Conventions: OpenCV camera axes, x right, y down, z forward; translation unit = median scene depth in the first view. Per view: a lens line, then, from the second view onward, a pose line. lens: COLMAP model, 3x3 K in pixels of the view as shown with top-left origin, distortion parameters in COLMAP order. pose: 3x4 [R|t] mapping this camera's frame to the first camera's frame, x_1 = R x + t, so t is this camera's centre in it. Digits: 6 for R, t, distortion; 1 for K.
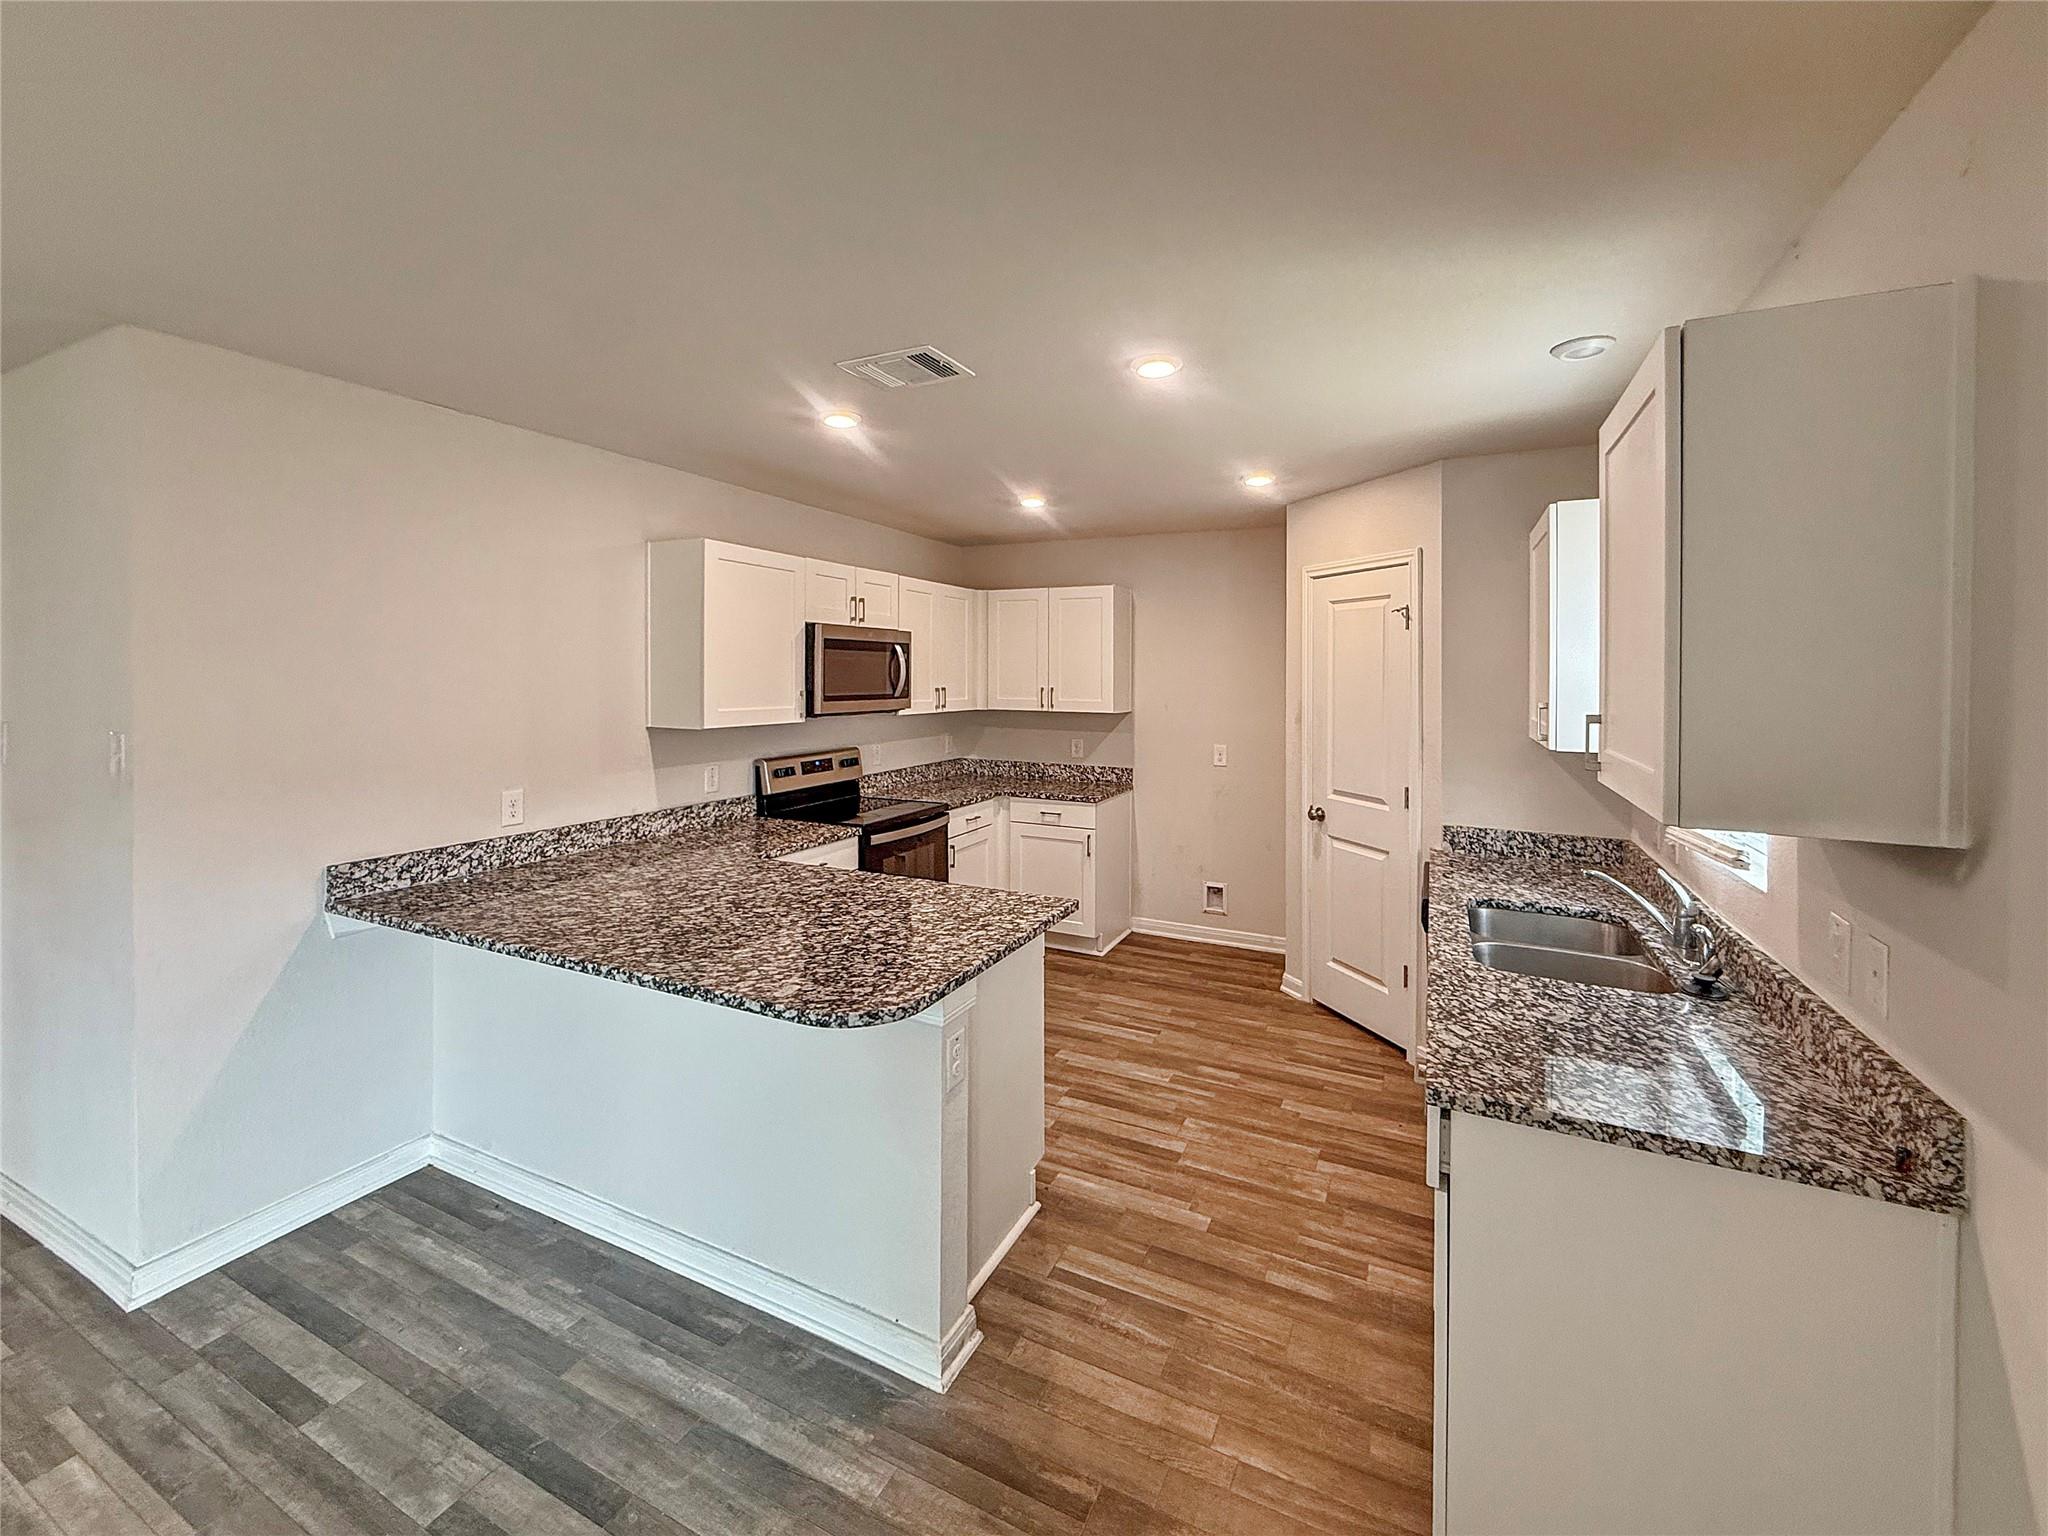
lens RADIAL K [[837.9, 0, 1022.7], [0, 837.9, 693.6], [0, 0, 1]] dist [0.000847, 0.000185]
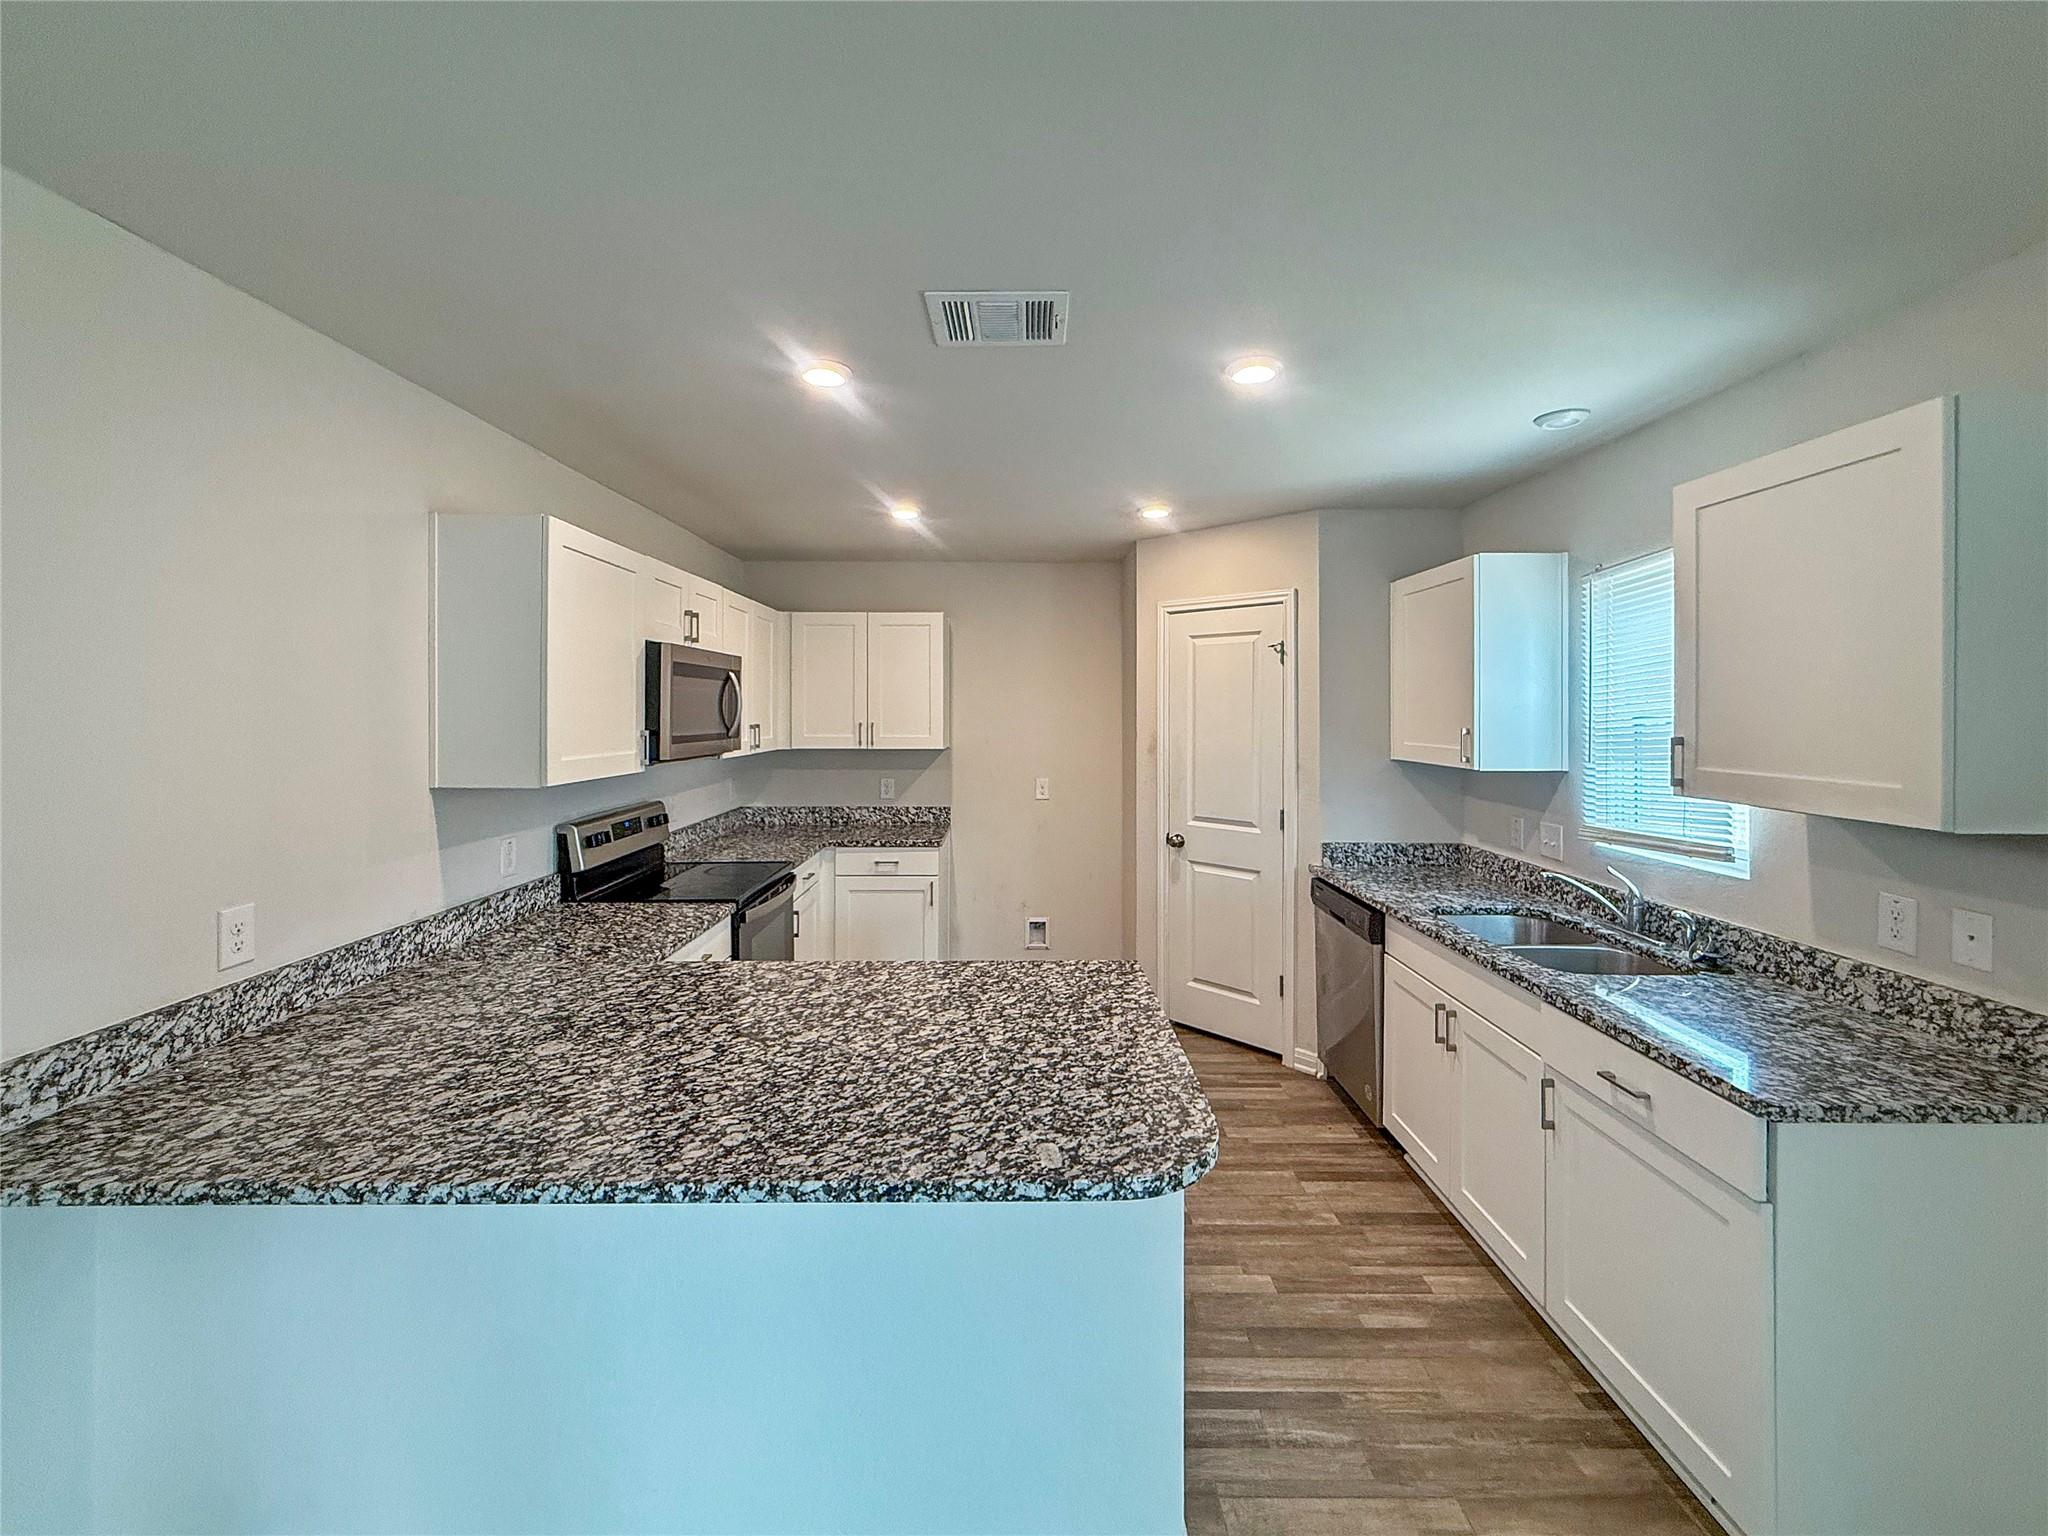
lens RADIAL K [[819.6, 0, 1018.4], [0, 819.6, 719.1], [0, 0, 1]] dist [0.000638, -0.000095]
pose [[0.898257, -0.011152, 0.439329, -0.329950], [0.015889, 0.999849, -0.007107, -0.003354], [-0.439183, 0.013365, 0.898298, 0.213601]]
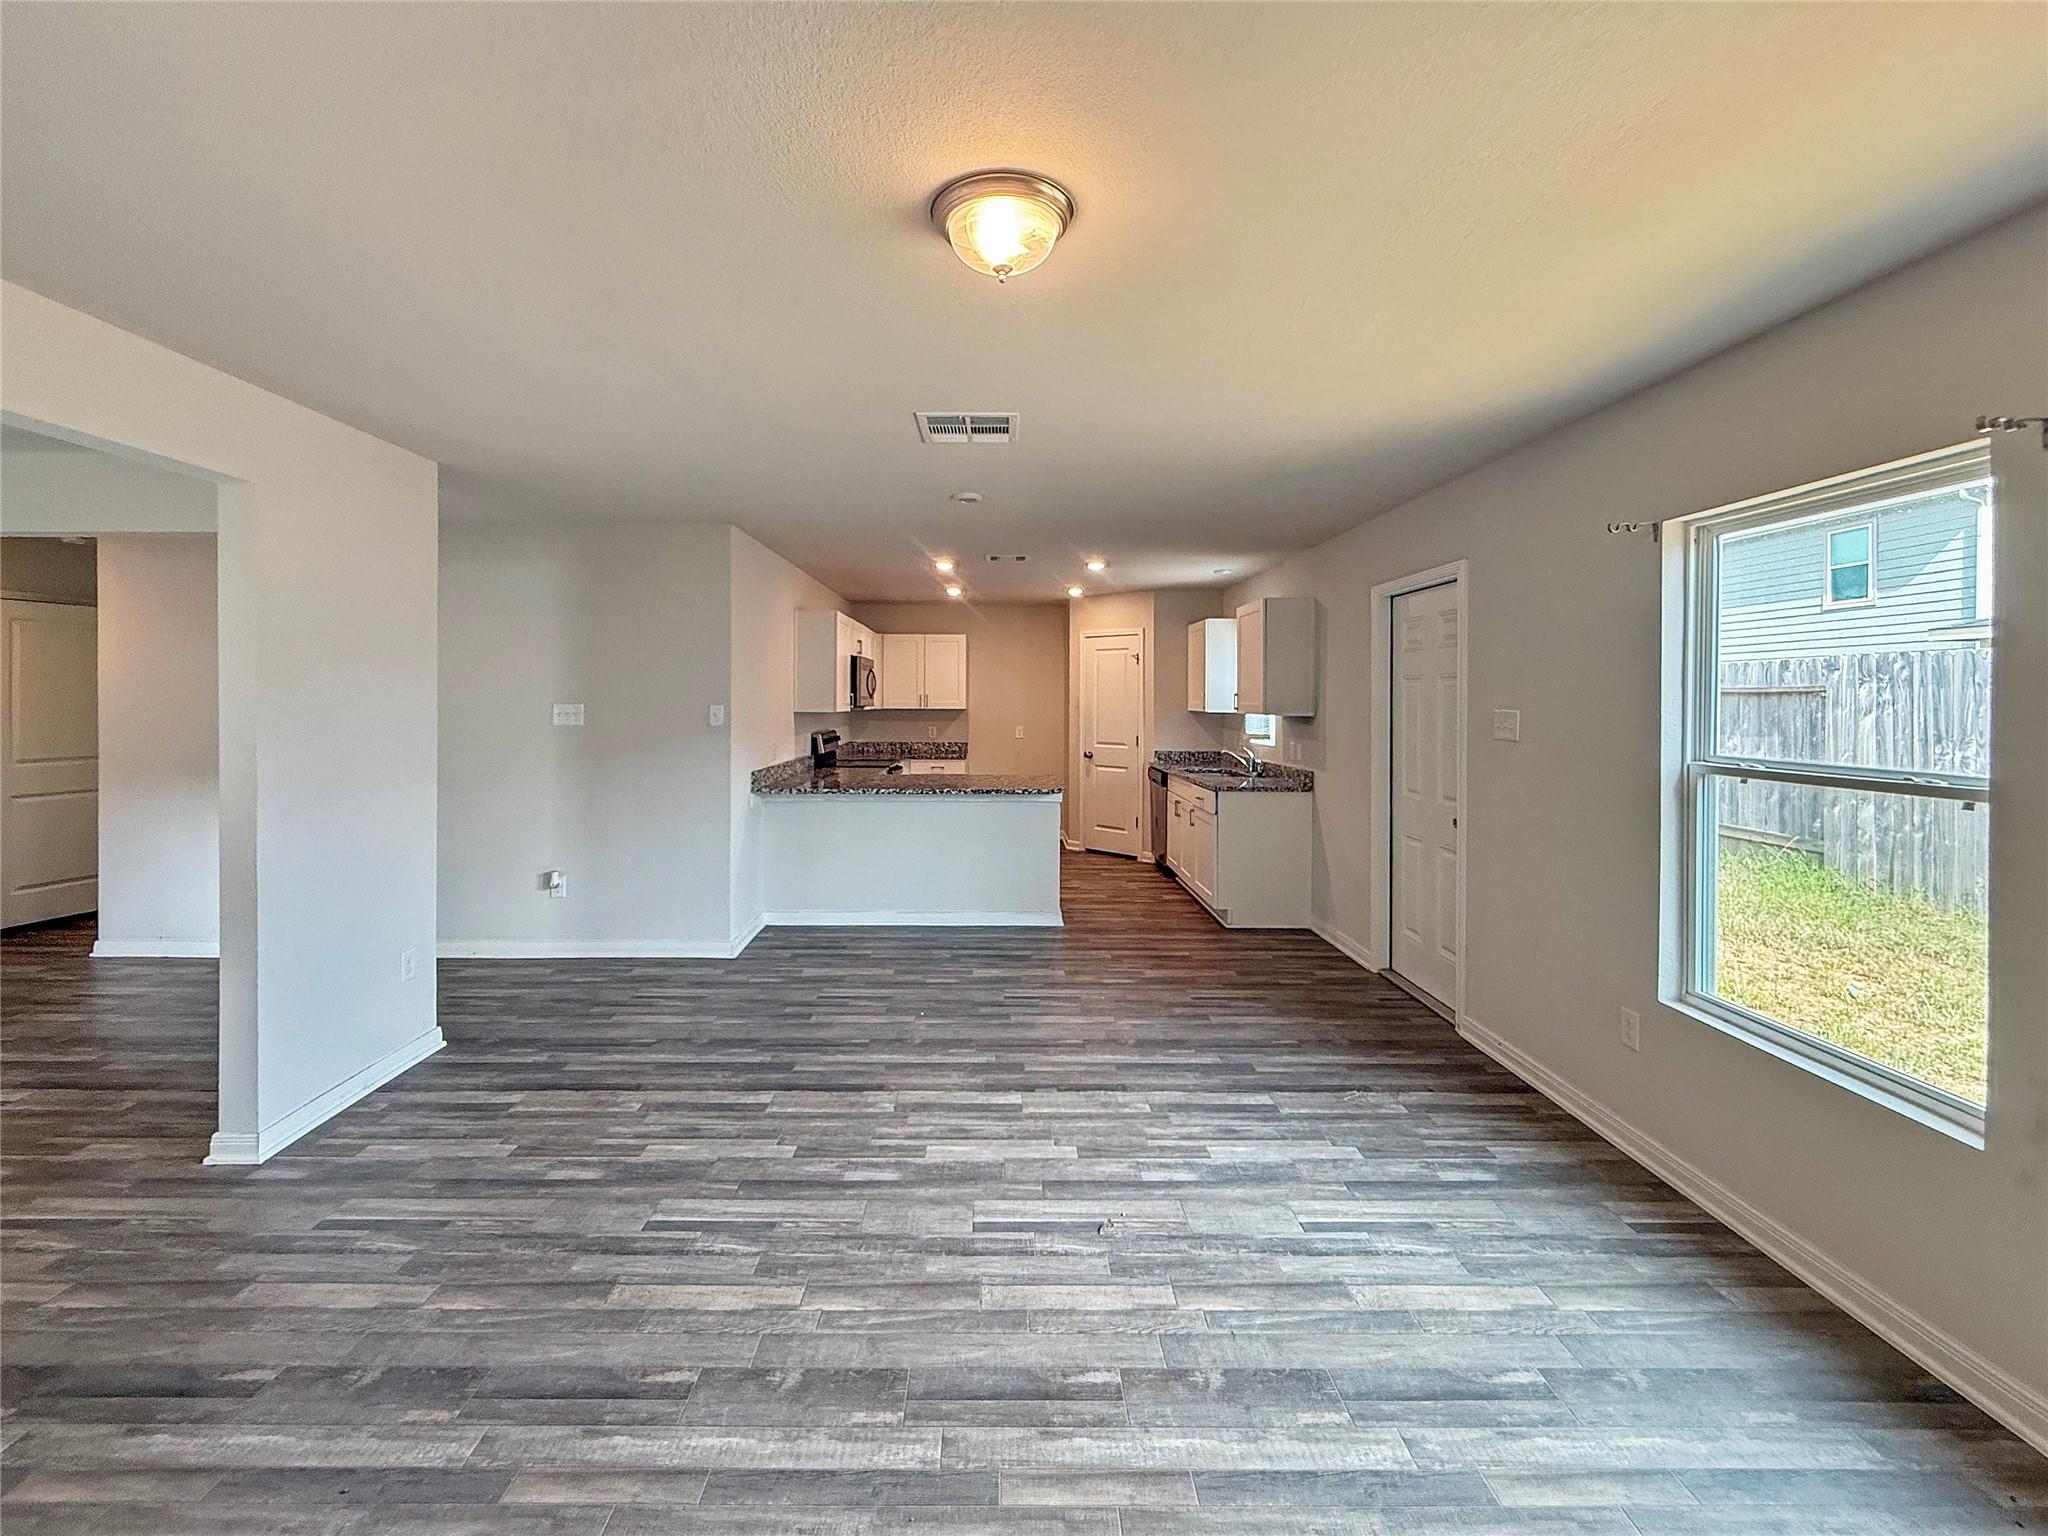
lens RADIAL K [[827.5, 0, 999.6], [0, 827.5, 748.0], [0, 0, 1]] dist [-0.001145, -0.000242]
pose [[0.894472, -0.029770, 0.446131, -0.893136], [0.012662, 0.999067, 0.041280, 0.051570], [-0.446944, -0.031275, 0.894015, -0.835750]]
